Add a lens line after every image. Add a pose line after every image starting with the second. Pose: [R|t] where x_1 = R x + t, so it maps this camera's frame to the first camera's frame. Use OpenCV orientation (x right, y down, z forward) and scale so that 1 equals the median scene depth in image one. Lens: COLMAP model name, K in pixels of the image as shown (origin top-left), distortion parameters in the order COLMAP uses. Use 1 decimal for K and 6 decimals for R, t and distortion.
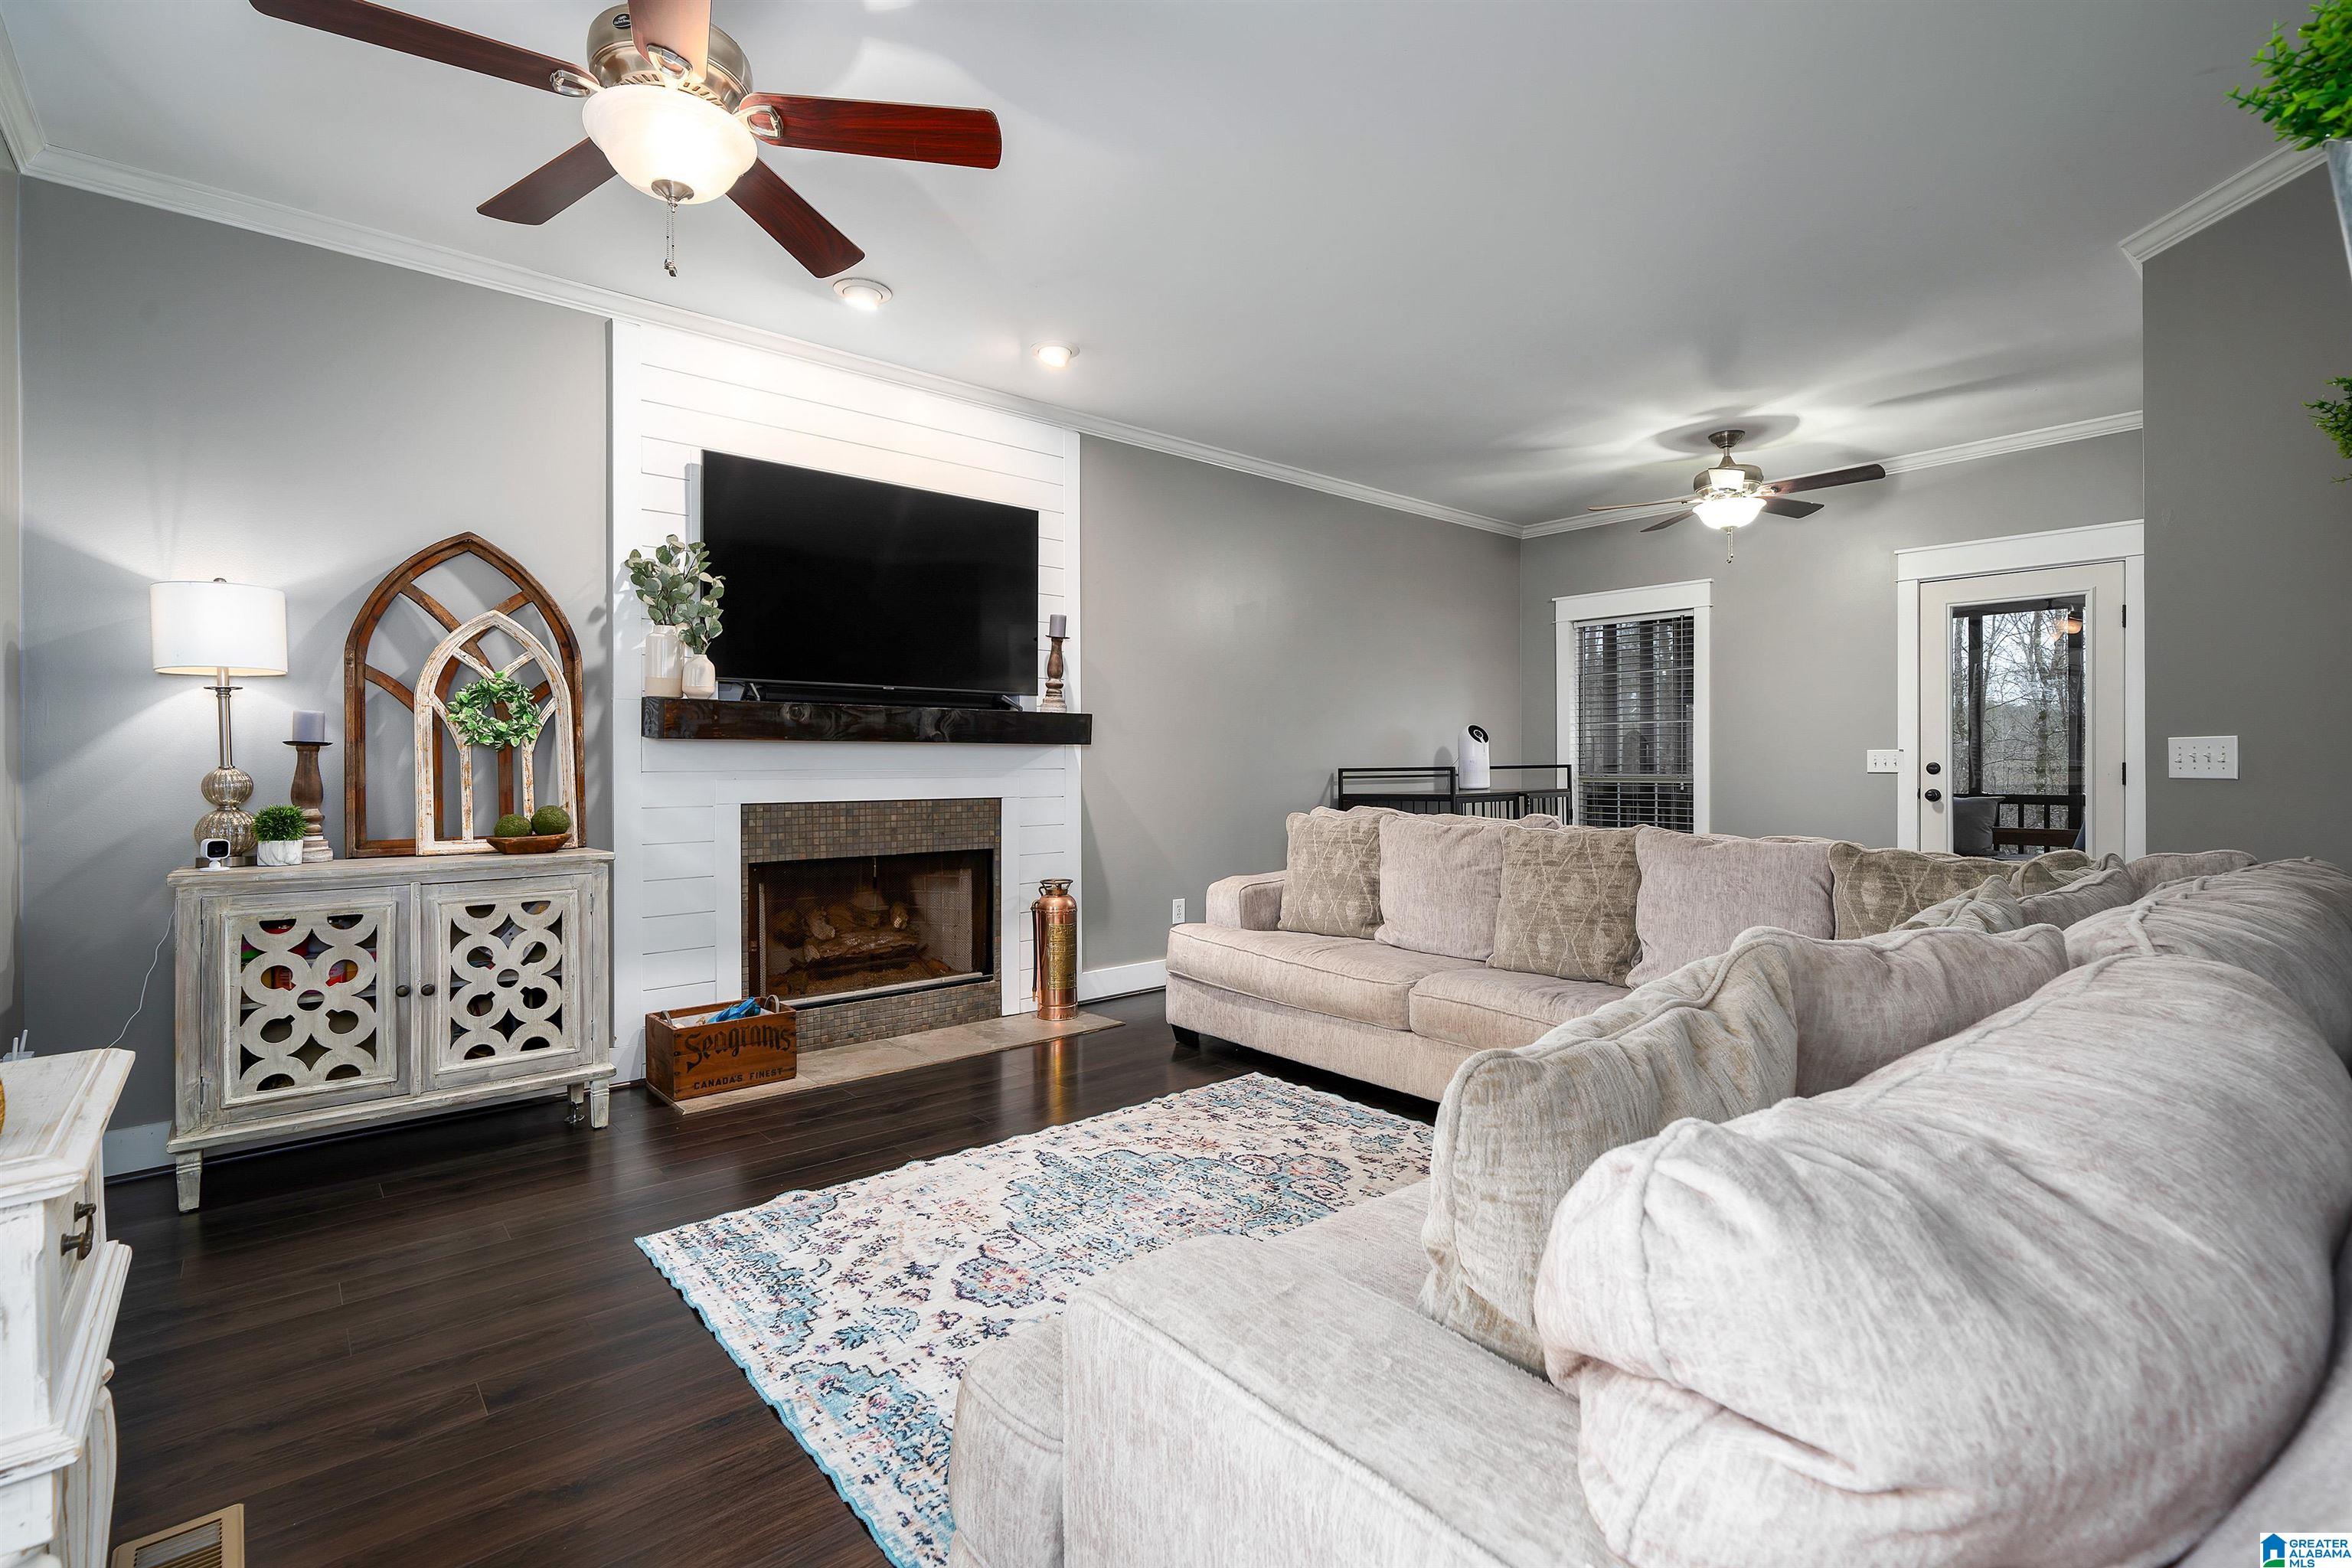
lens RADIAL K [[1077.3, 0, 1173.8], [0, 1077.3, 775.8], [0, 0, 1]] dist [-0.000332, -0.000034]
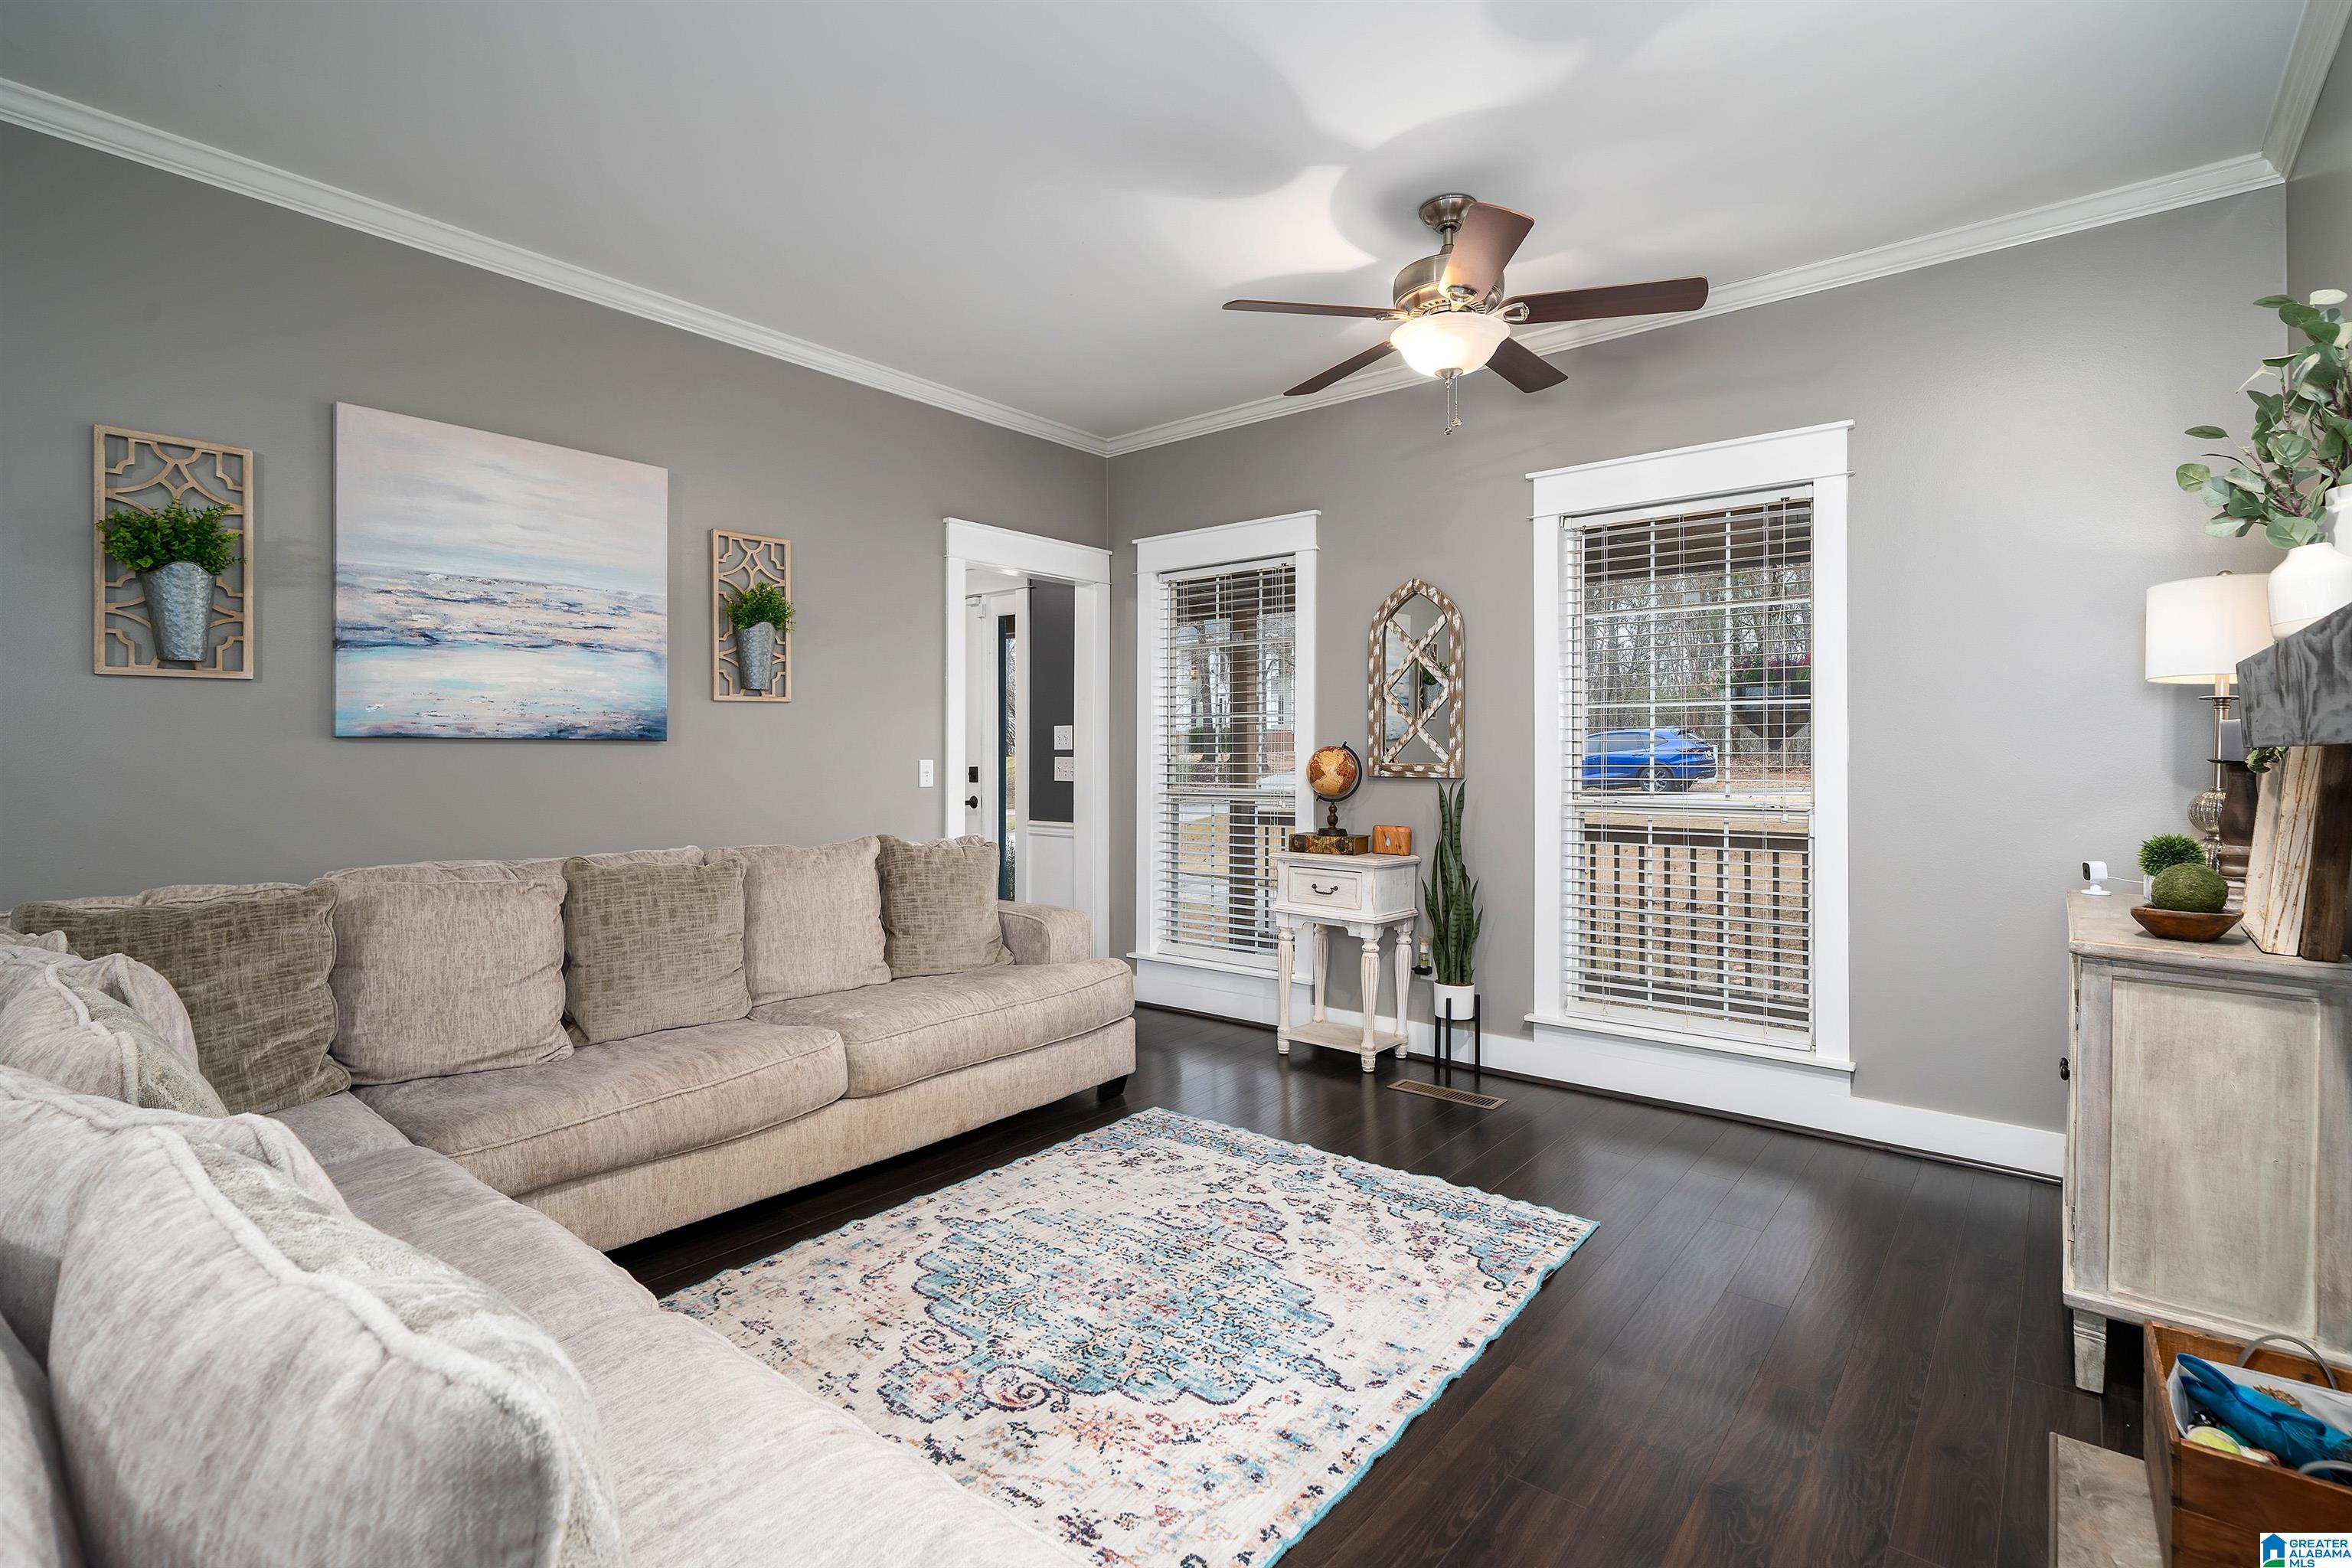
lens RADIAL K [[1077.3, 0, 1176.7], [0, 1077.3, 767.4], [0, 0, 1]] dist [-0.000332, -0.000034]
pose [[-0.984719, 0.005601, -0.174059, 0.103023], [0.002548, 0.999839, 0.017760, -0.048344], [0.174130, 0.017045, -0.984575, 1.895014]]
